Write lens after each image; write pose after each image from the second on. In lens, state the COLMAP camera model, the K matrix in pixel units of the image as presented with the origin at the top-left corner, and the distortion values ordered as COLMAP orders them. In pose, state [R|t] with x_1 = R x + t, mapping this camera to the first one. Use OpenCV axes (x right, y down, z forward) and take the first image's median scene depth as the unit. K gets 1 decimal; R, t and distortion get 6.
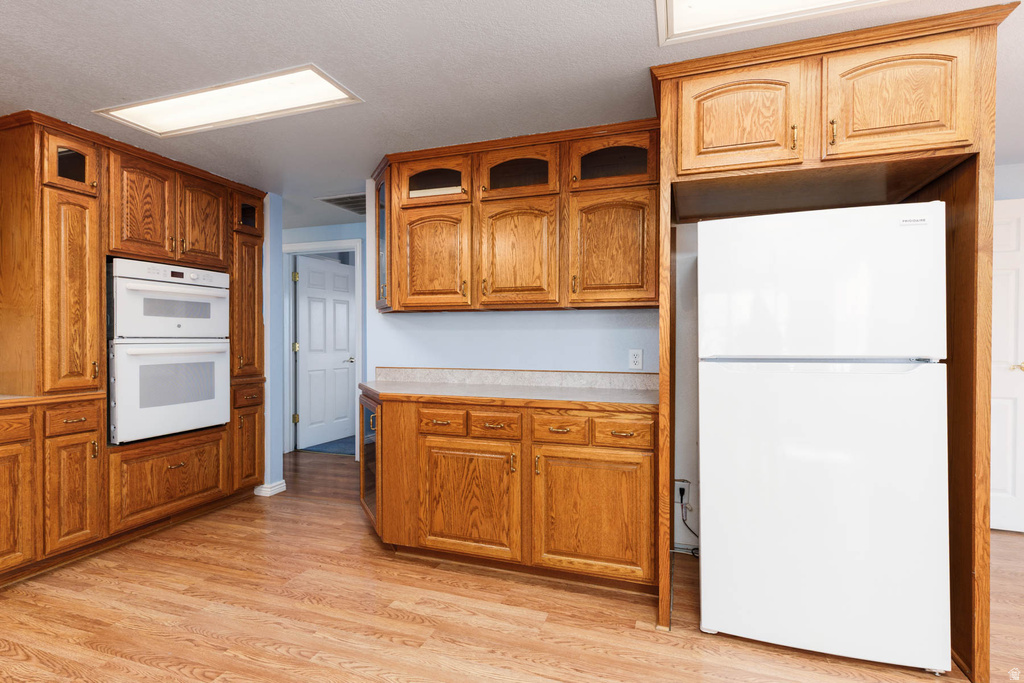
lens RADIAL K [[448.2, 0, 542.9], [0, 448.2, 342.0], [0, 0, 1]] dist [0.005014, -0.001839]
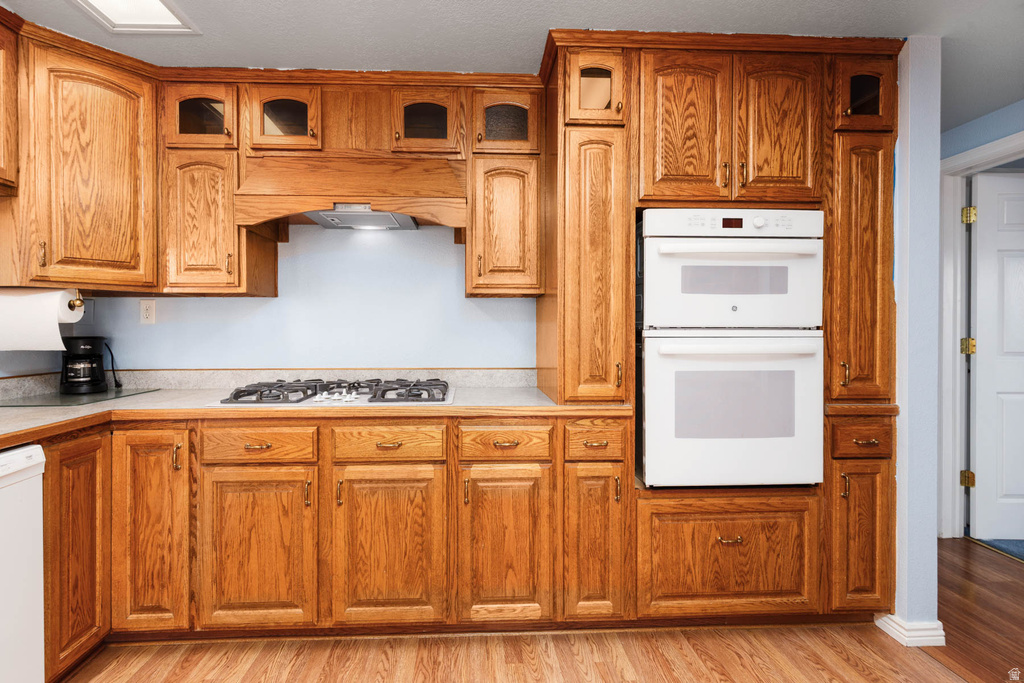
lens RADIAL K [[448.2, 0, 506.3], [0, 448.2, 339.9], [0, 0, 1]] dist [0.005014, -0.001839]
pose [[0.286902, 0.005327, -0.957945, -0.345079], [-0.005260, 0.999978, 0.003985, 0.005640], [0.957946, 0.003895, 0.286924, 0.572001]]
